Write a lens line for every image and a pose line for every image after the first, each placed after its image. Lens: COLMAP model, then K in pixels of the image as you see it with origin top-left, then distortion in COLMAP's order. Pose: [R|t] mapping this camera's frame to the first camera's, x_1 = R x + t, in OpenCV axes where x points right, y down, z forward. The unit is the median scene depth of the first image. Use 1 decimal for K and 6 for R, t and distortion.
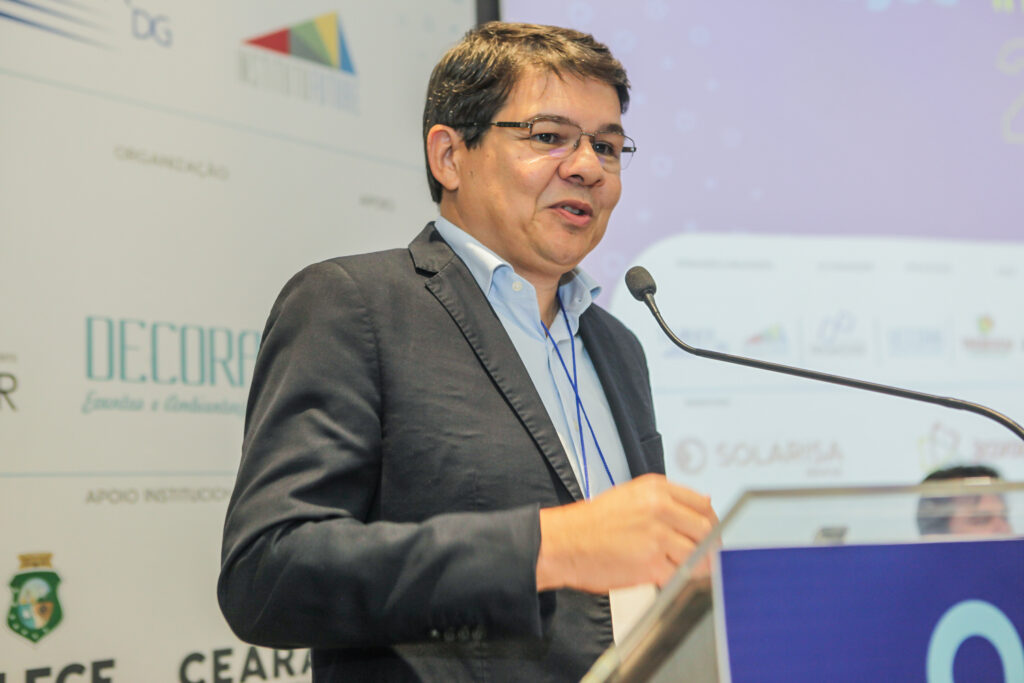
lens RADIAL K [[1580.1, 0, 512.0], [0, 1580.1, 341.5], [0, 0, 1]] dist [-0.199049, 1.588026]
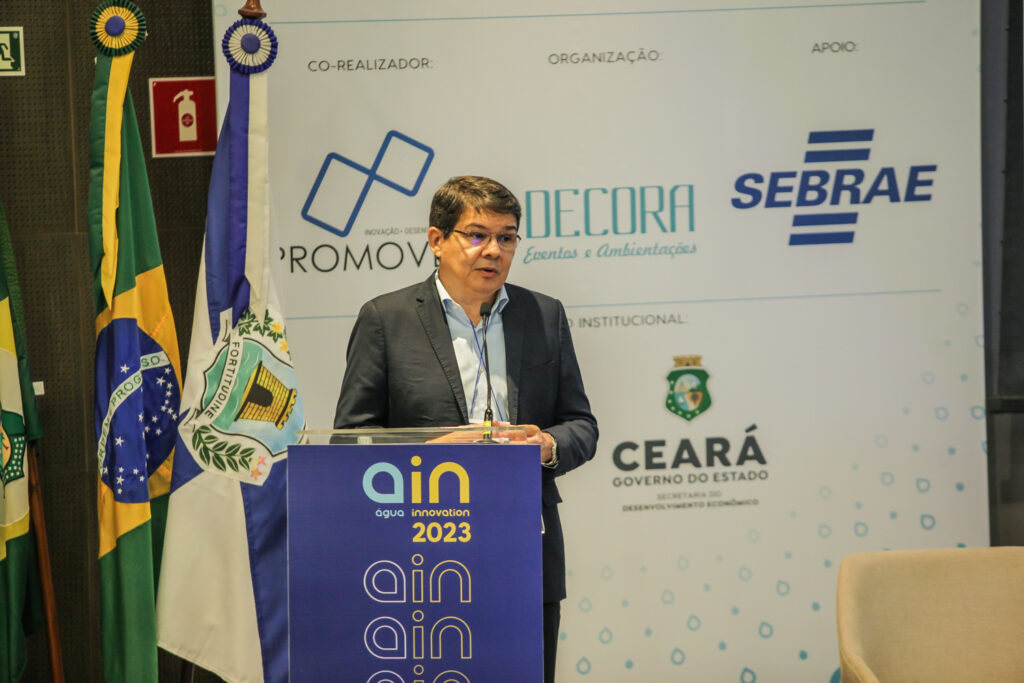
lens RADIAL K [[5261.3, 0, 512.0], [0, 5261.3, 341.5], [0, 0, 1]] dist [1.129227, 8.107468]
pose [[0.798270, 0.071710, -0.598015, 2.469557], [0.058729, 0.978888, 0.195778, -0.788369], [0.599429, -0.191405, 0.777206, -2.578389]]
